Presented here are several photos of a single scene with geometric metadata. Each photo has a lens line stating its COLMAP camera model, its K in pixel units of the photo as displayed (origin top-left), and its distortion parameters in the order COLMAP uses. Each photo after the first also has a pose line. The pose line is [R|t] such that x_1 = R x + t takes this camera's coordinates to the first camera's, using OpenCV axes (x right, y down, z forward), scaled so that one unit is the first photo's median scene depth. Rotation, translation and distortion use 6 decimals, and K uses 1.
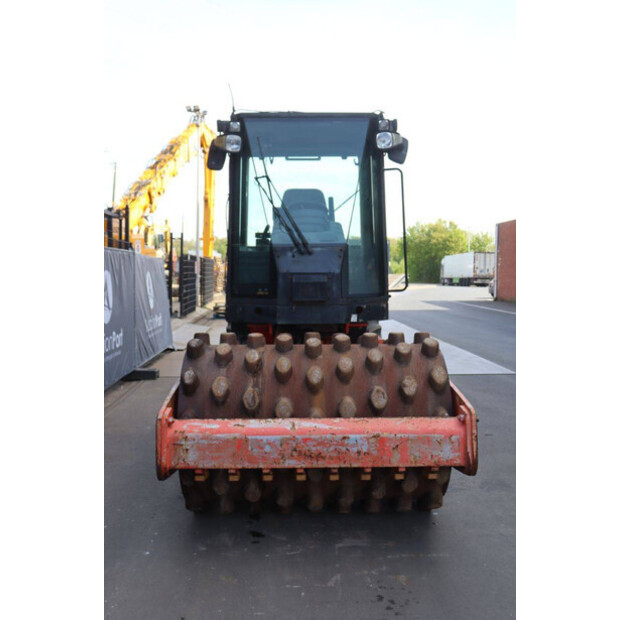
lens RADIAL K [[636.6, 0, 291.8], [0, 636.6, 306.7], [0, 0, 1]] dist [-0.033462, 0.024284]
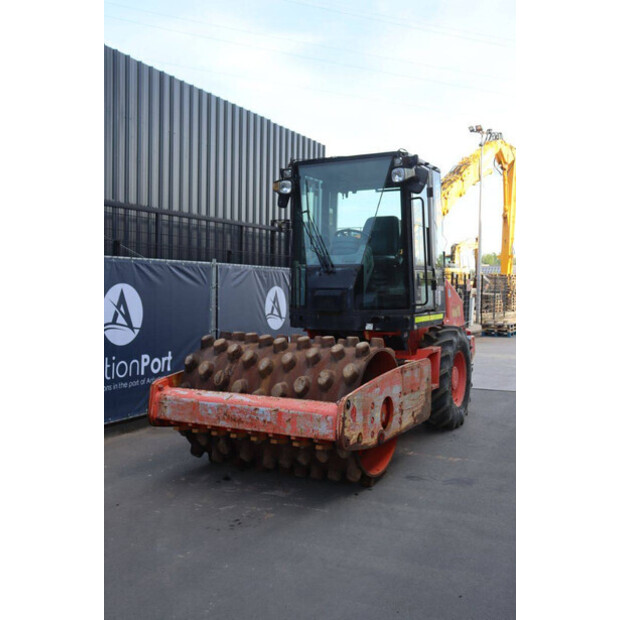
lens RADIAL K [[636.6, 0, 291.8], [0, 636.6, 306.7], [0, 0, 1]] dist [-0.033462, 0.024284]
pose [[0.867698, 0.017979, -0.496767, 0.817030], [-0.031860, 0.999302, -0.019483, 0.012302], [0.496070, 0.032732, 0.867665, -0.144153]]
